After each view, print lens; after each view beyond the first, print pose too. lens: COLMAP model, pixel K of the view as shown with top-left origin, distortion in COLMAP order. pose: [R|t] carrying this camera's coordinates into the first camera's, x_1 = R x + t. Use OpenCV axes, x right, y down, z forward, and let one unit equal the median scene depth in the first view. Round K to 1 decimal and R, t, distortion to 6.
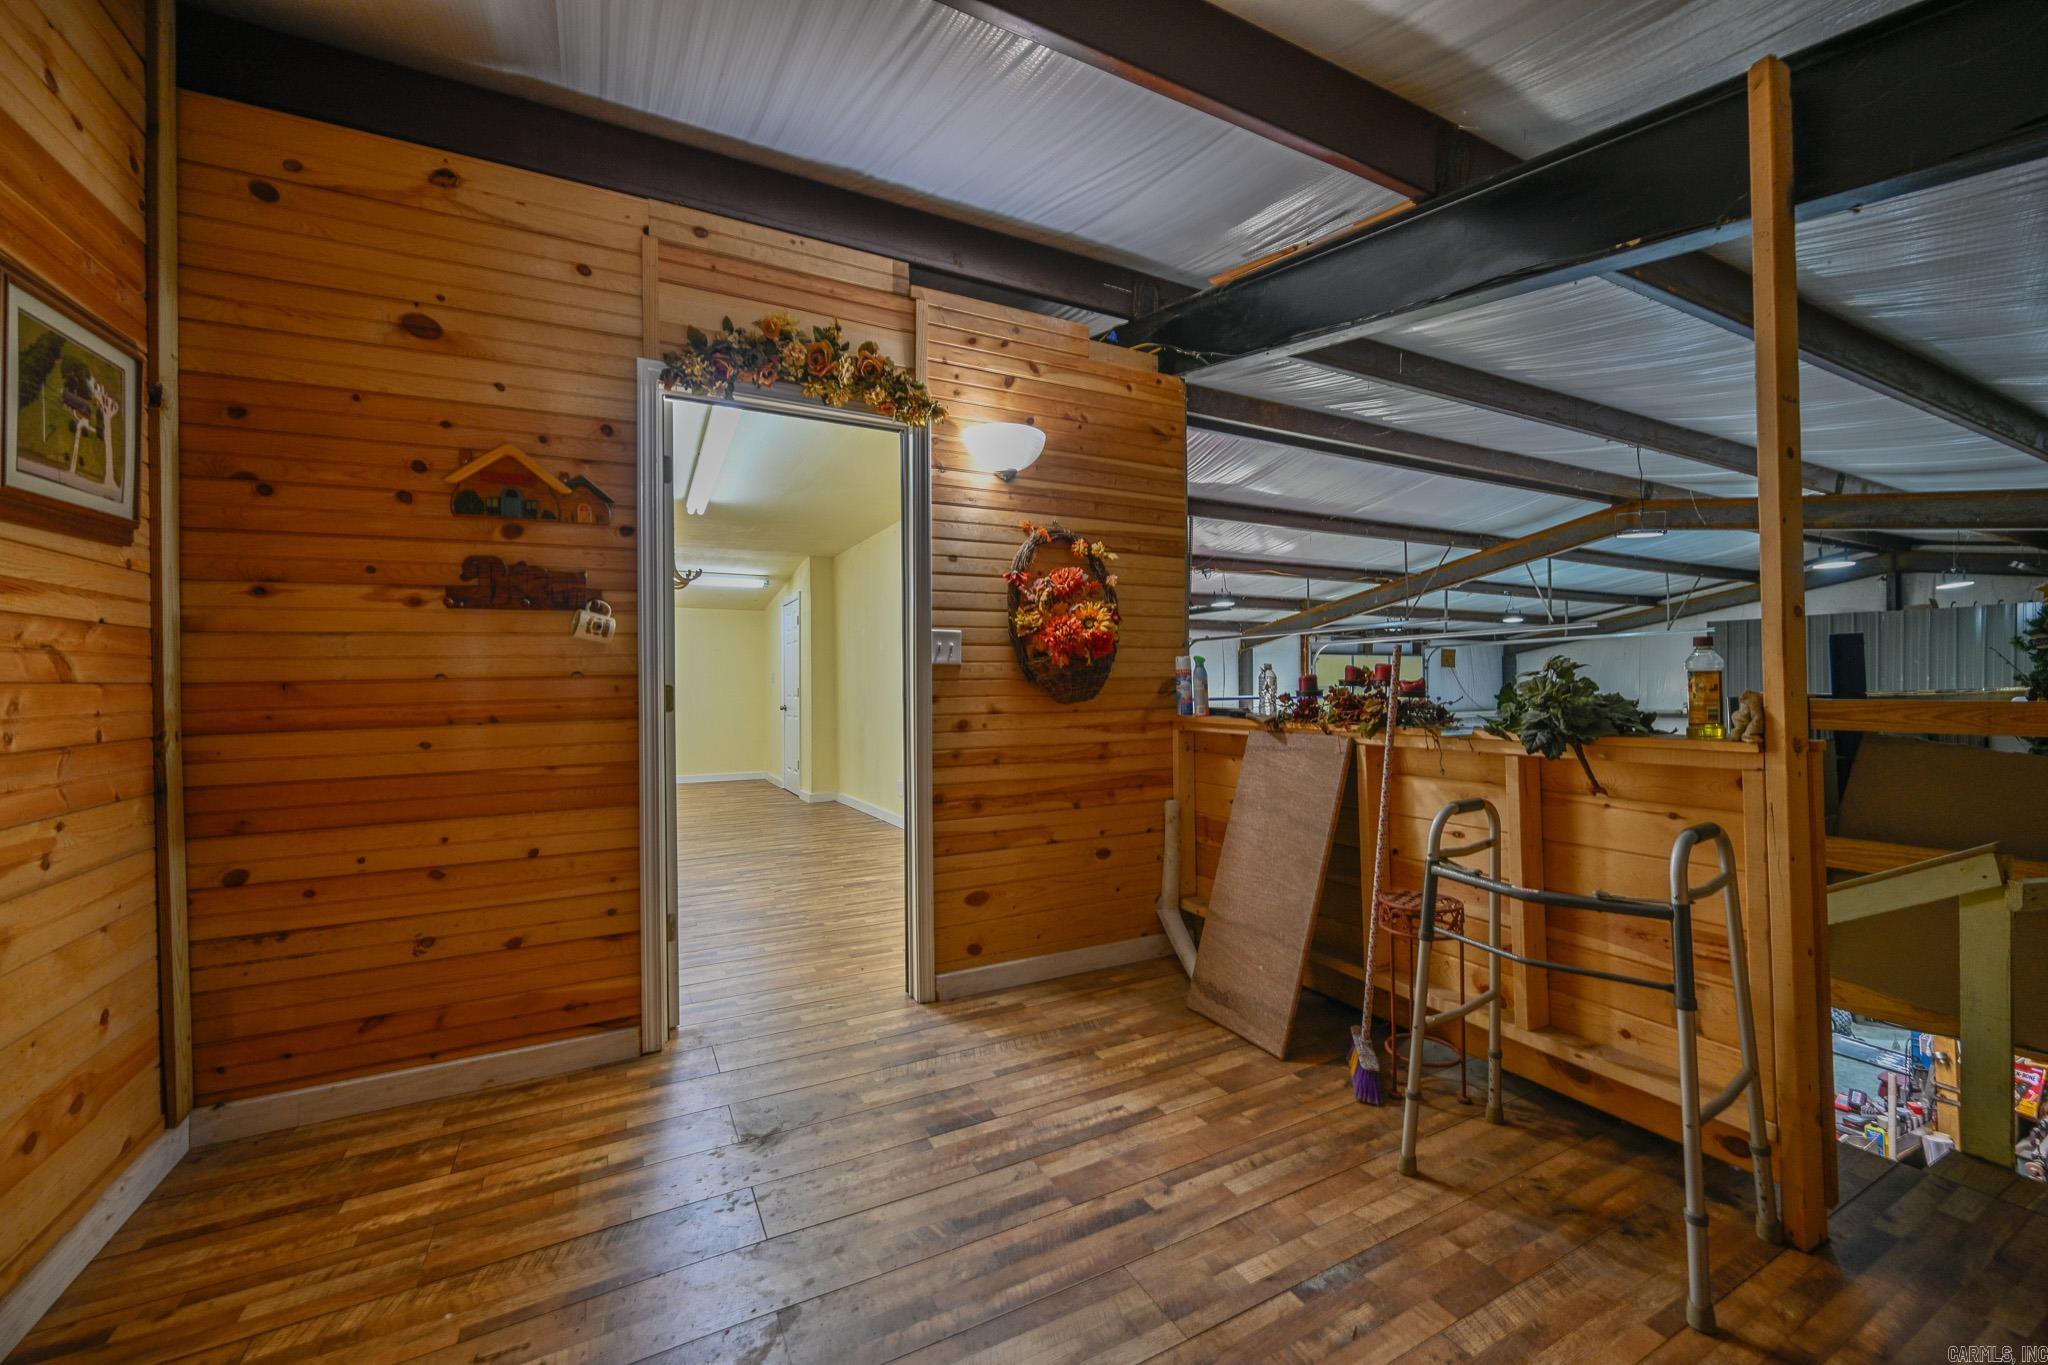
lens RADIAL K [[825.2, 0, 1007.3], [0, 825.2, 681.2], [0, 0, 1]] dist [-0.001169, -0.000607]
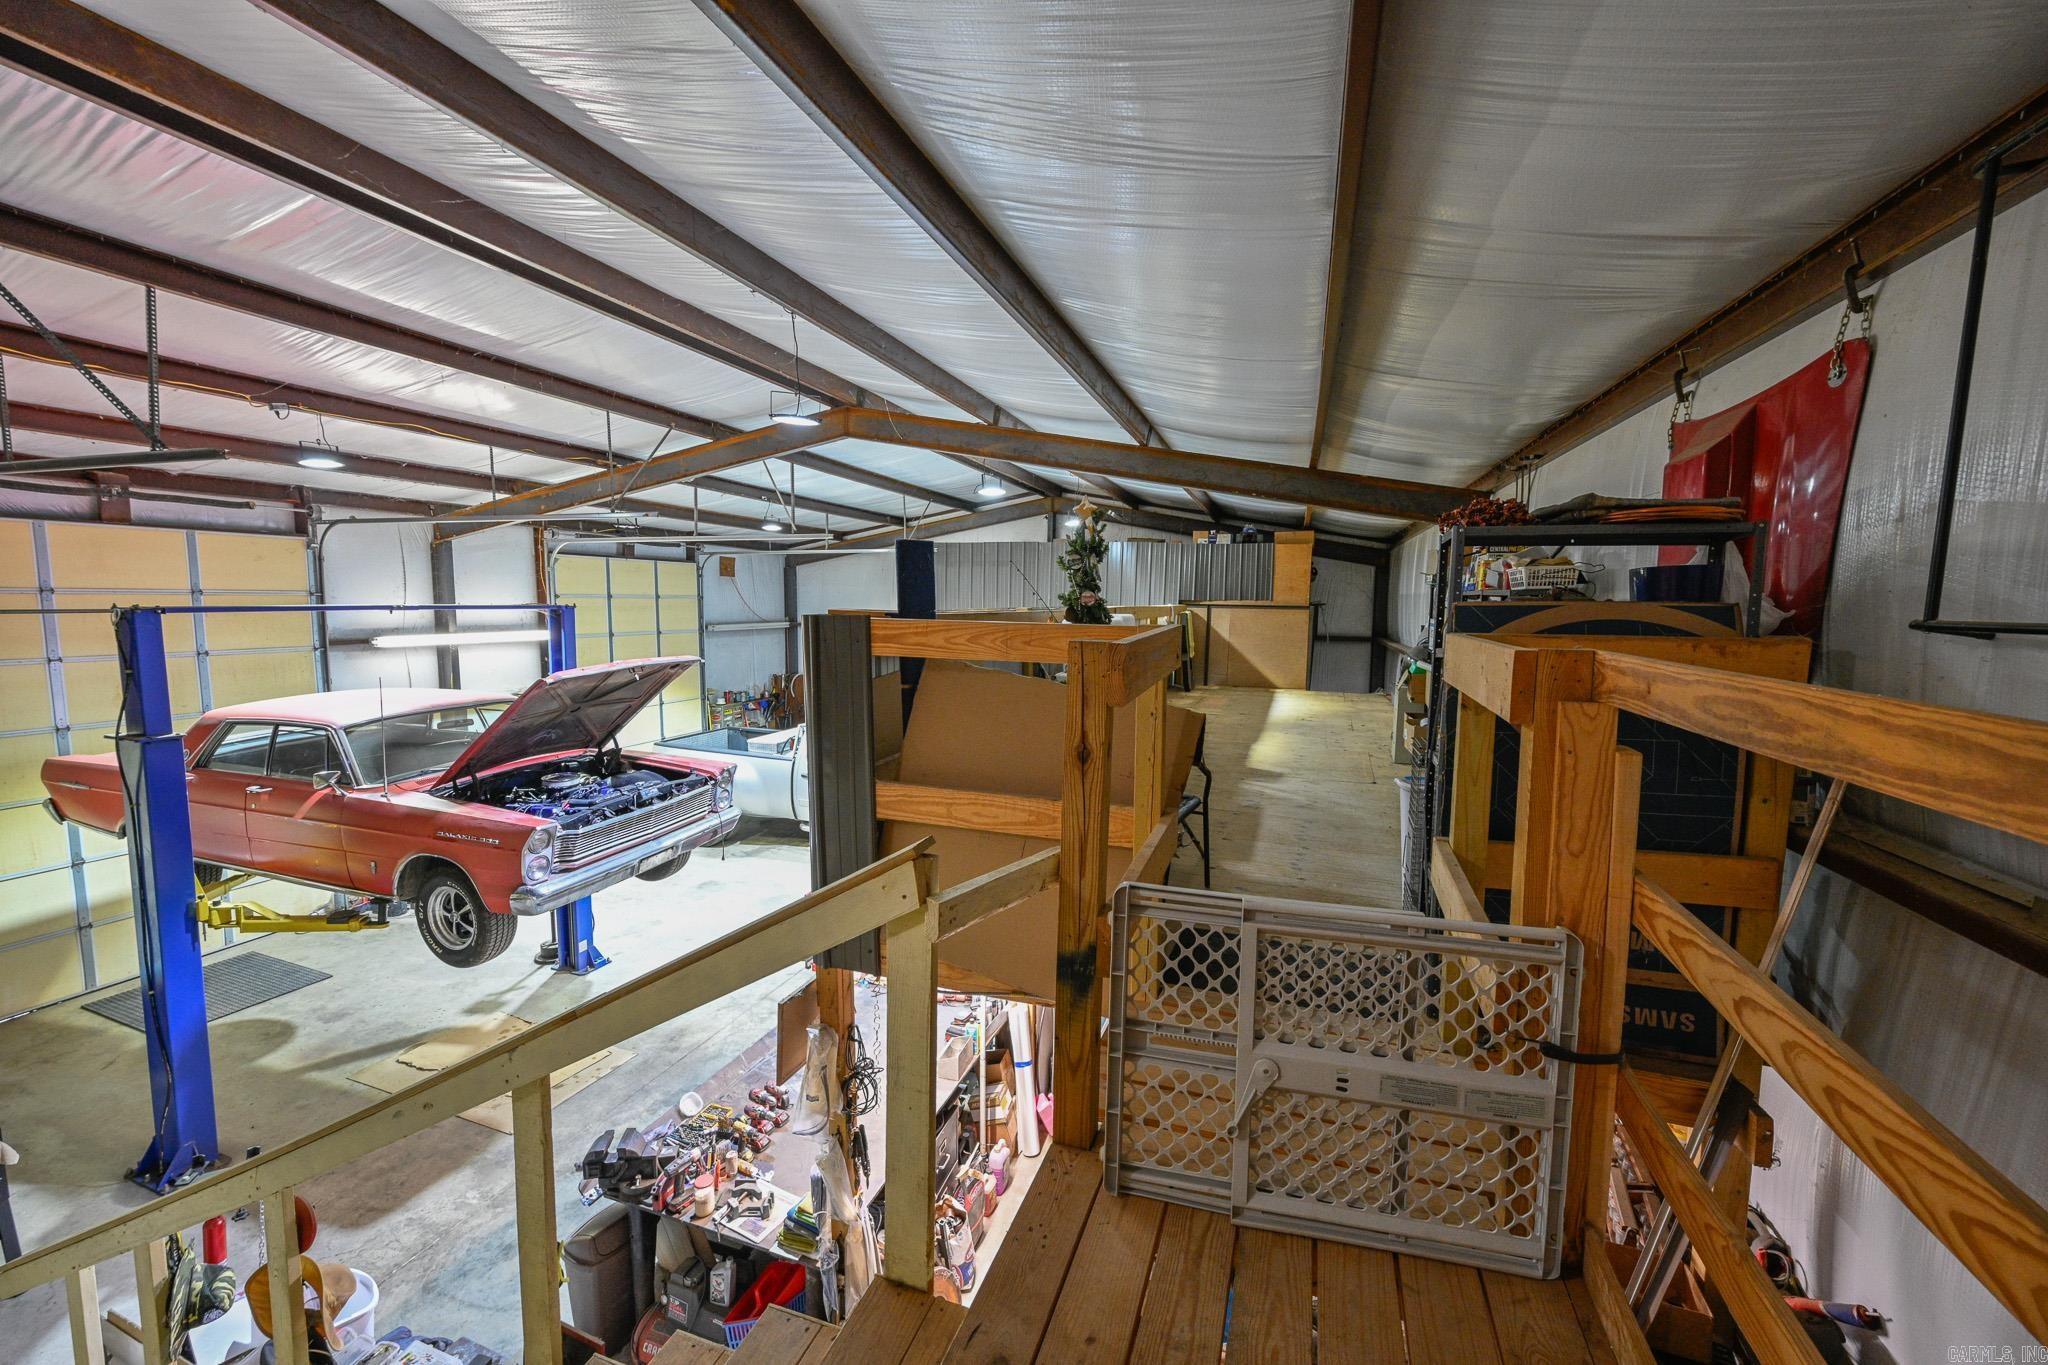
lens RADIAL K [[825.2, 0, 1037.7], [0, 825.2, 682.1], [0, 0, 1]] dist [-0.001169, -0.000607]
pose [[0.714951, -0.051240, 0.697295, 0.198572], [-0.026544, 0.994603, 0.100303, -0.000950], [-0.698671, -0.090220, 0.709732, 0.114919]]
